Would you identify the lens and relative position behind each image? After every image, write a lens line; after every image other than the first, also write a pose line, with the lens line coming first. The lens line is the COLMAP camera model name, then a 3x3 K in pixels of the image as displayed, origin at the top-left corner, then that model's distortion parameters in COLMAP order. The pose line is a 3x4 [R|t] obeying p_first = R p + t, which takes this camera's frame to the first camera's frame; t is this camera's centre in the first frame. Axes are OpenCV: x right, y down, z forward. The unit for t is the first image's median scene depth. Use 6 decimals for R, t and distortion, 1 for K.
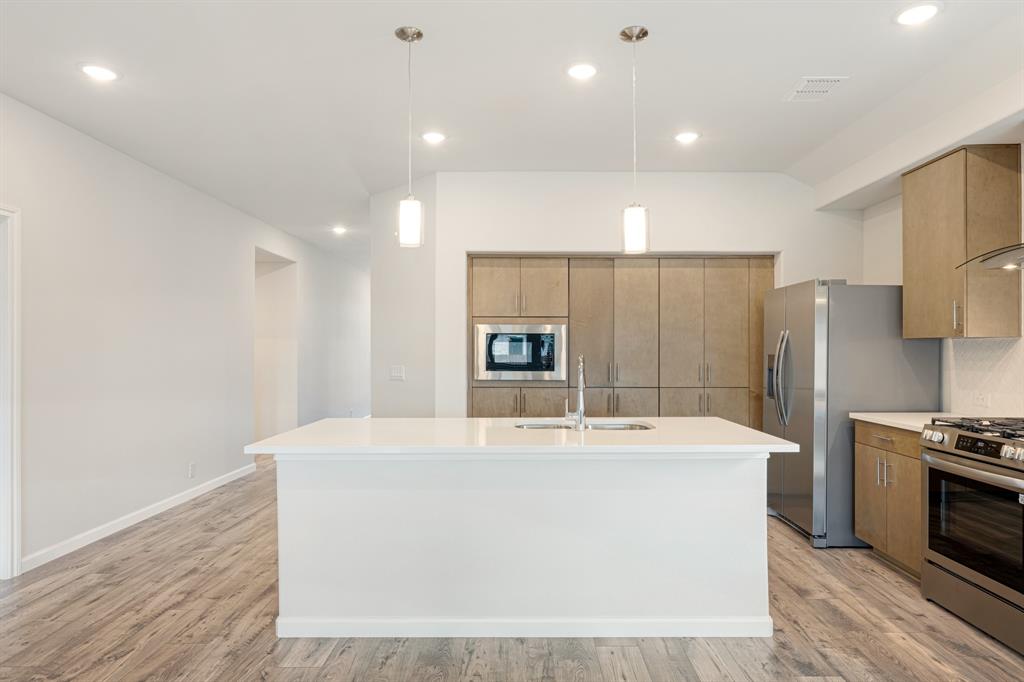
lens RADIAL K [[594.1, 0, 522.2], [0, 594.1, 348.0], [0, 0, 1]] dist [-0.000201, -0.001387]
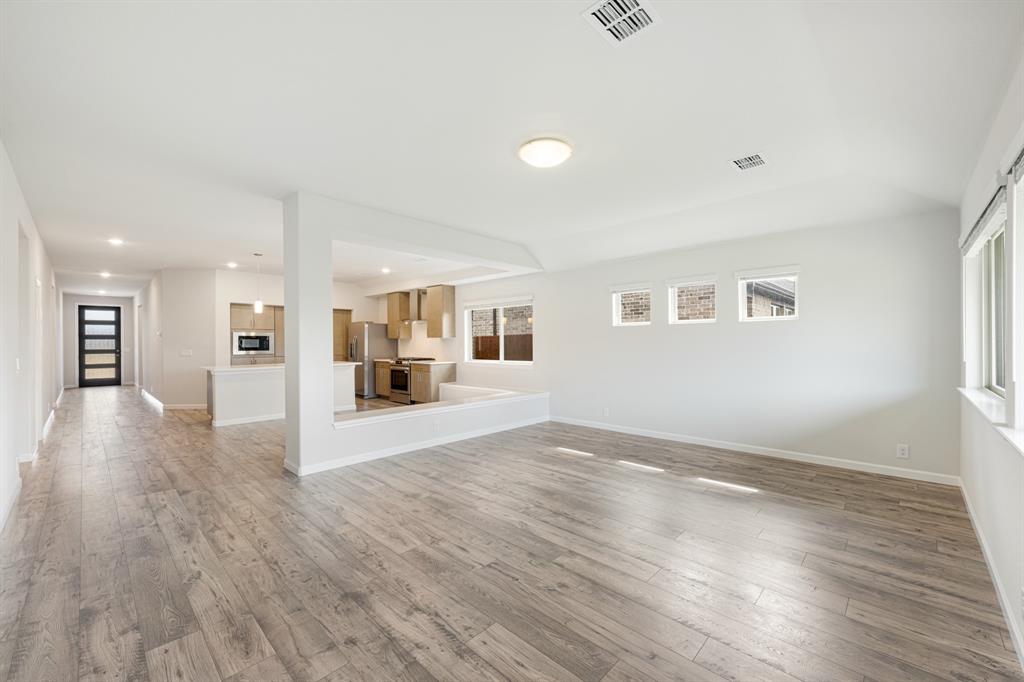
lens RADIAL K [[414.2, 0, 515.3], [0, 414.2, 340.6], [0, 0, 1]] dist [-0.000094, 0.000732]
pose [[0.685360, -0.003113, 0.728198, -0.680390], [0.003426, 0.999994, 0.001050, -0.003189], [-0.728197, 0.001775, 0.685366, -1.328341]]
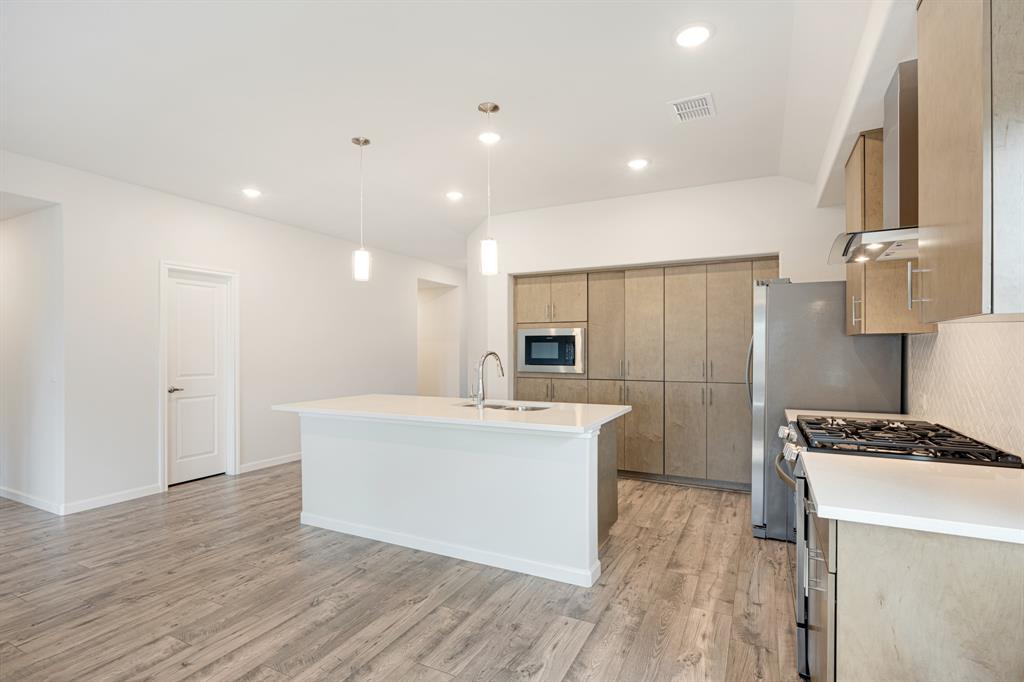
lens RADIAL K [[496.1, 0, 509.3], [0, 496.1, 350.7], [0, 0, 1]] dist [-0.000947, 0.000640]
pose [[0.889716, -0.001400, -0.456513, 0.520394], [0.004839, 0.999968, 0.006364, 0.000879], [0.456489, -0.007871, 0.889694, 0.028396]]
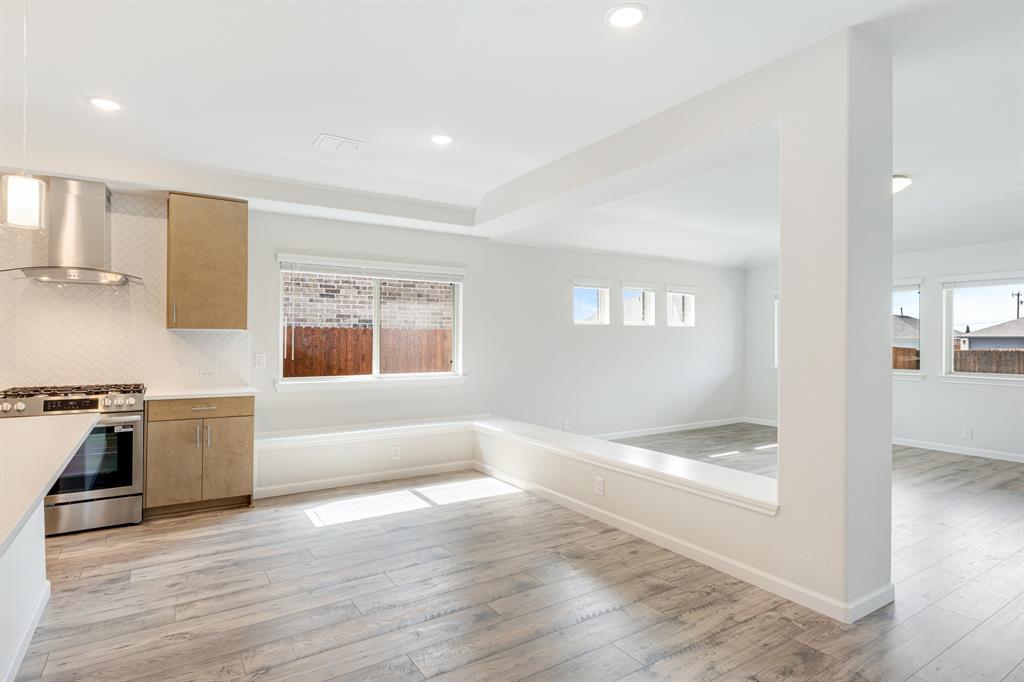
lens RADIAL K [[526.2, 0, 485.9], [0, 526.2, 334.8], [0, 0, 1]] dist [0.002763, -0.000104]
pose [[-0.525049, 0.006108, 0.851050, -0.601871], [-0.006907, 0.999911, -0.011438, 0.003389], [-0.851044, -0.011884, -0.524960, 0.591662]]
